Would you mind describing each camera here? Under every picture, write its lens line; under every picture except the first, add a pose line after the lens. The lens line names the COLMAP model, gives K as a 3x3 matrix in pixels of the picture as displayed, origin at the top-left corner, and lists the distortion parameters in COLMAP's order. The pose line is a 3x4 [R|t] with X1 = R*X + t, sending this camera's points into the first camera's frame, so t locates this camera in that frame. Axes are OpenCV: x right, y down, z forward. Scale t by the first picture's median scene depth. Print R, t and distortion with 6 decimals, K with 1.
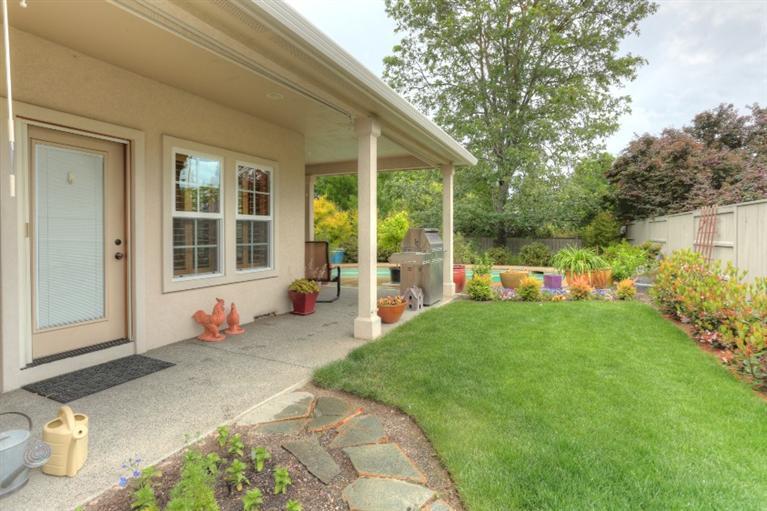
lens RADIAL K [[381.8, 0, 382.9], [0, 381.8, 249.6], [0, 0, 1]] dist [-0.043442, 0.023876]
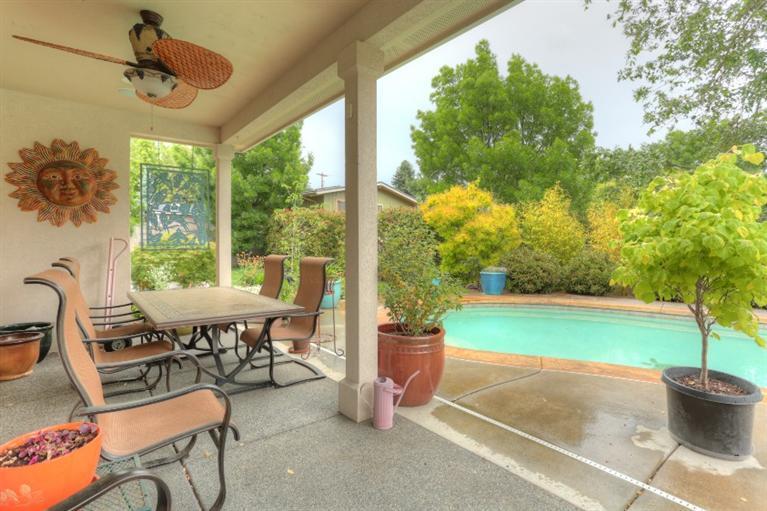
lens RADIAL K [[381.8, 0, 384.7], [0, 381.8, 254.2], [0, 0, 1]] dist [-0.043442, 0.023876]
pose [[0.909108, 0.005859, -0.416519, -0.029871], [-0.014975, 0.999714, -0.018622, -0.009498], [0.416291, 0.023167, 0.908936, 0.386426]]
